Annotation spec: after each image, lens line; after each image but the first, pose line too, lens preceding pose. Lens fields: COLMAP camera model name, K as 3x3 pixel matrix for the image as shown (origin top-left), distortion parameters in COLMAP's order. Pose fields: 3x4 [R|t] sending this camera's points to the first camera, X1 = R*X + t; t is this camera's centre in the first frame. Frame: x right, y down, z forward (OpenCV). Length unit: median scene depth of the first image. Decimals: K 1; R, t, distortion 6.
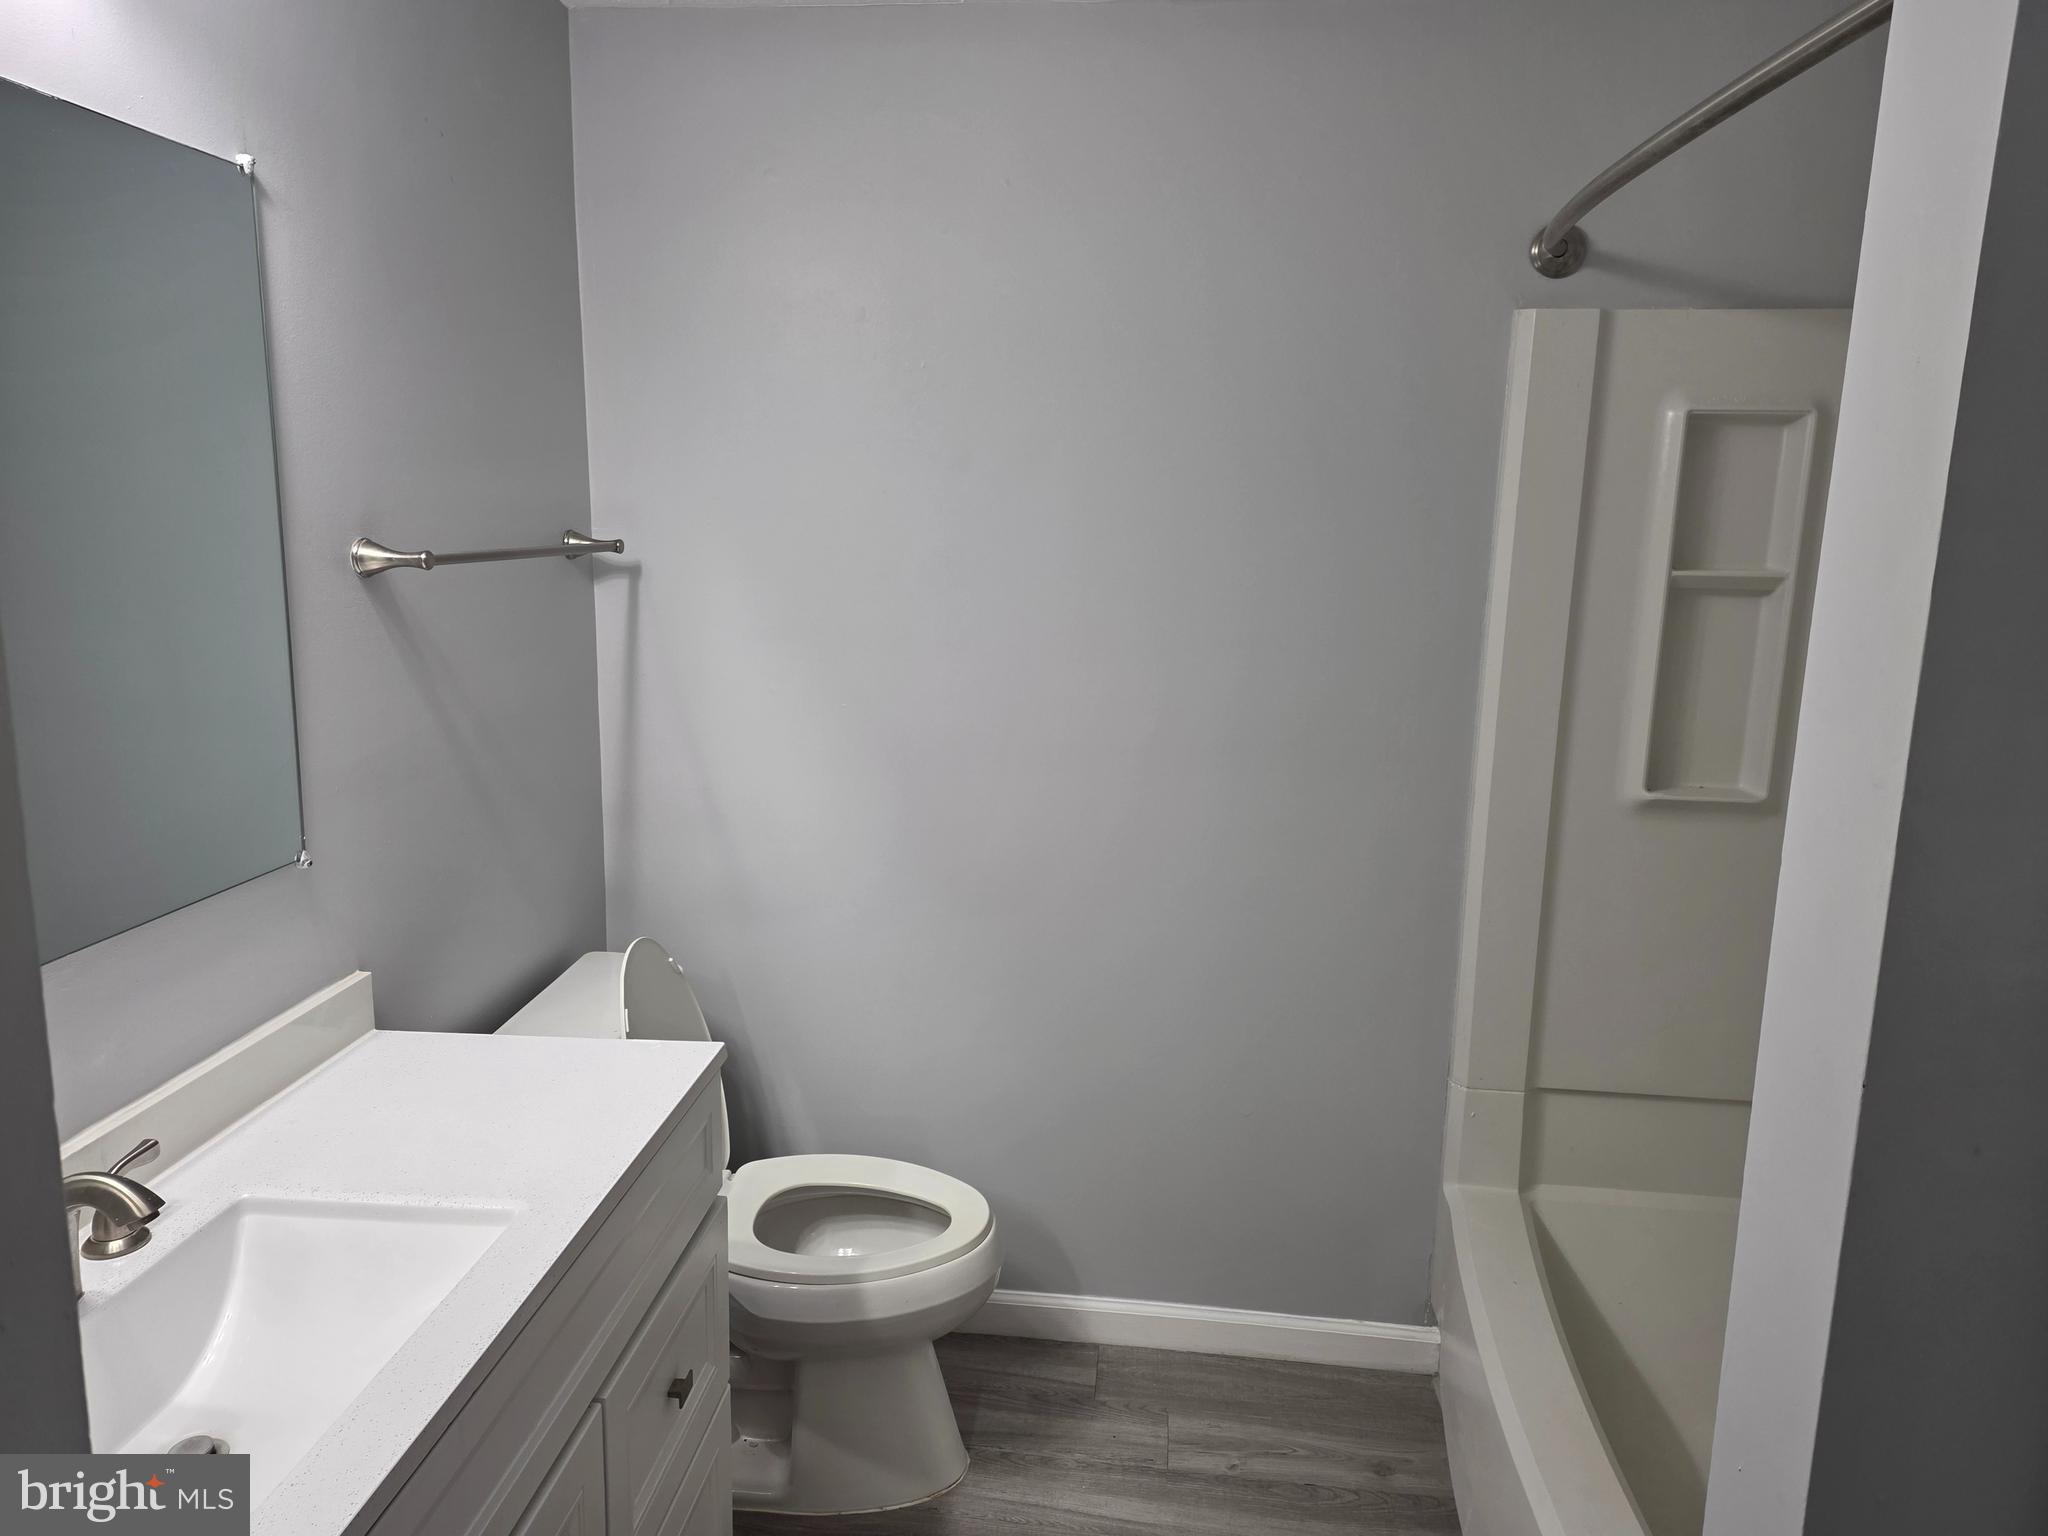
lens RADIAL K [[1360.8, 0, 1024.0], [0, 1360.8, 768.0], [0, 0, 1]] dist [0.122196, -0.096288]
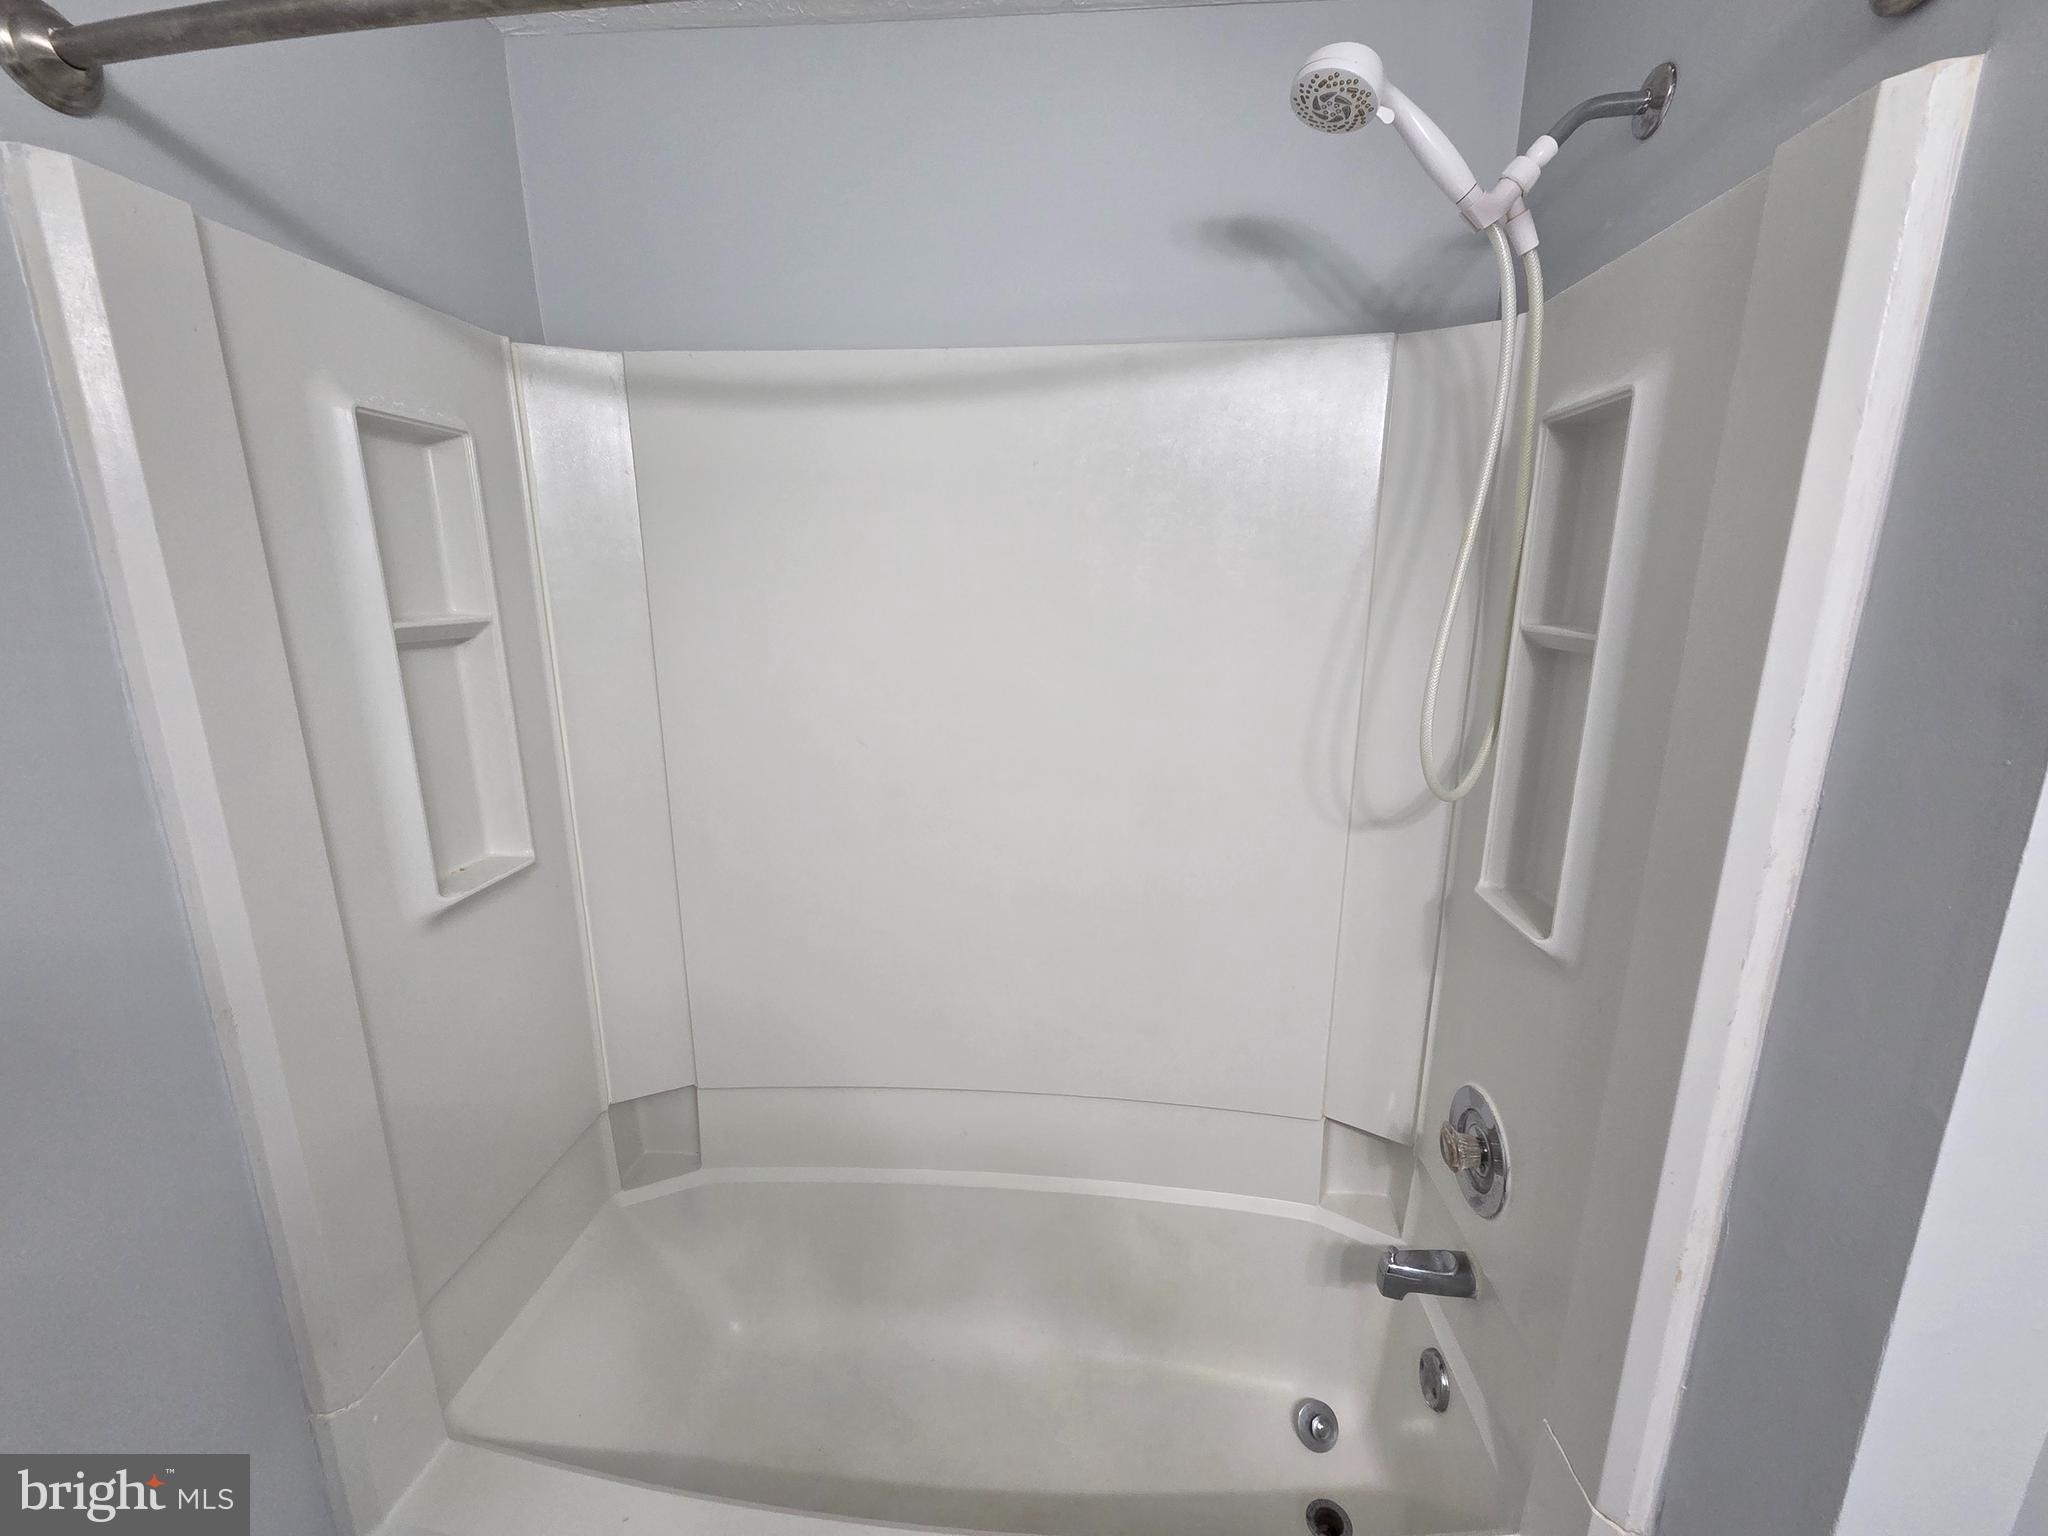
lens RADIAL K [[833.6, 0, 1024.0], [0, 833.6, 768.0], [0, 0, 1]] dist [0.001236, 0.000456]
pose [[0.007129, -0.252458, 0.967582, 0.002960], [0.190766, 0.950179, 0.246512, -0.114263], [-0.981610, 0.182824, 0.054934, 0.657689]]
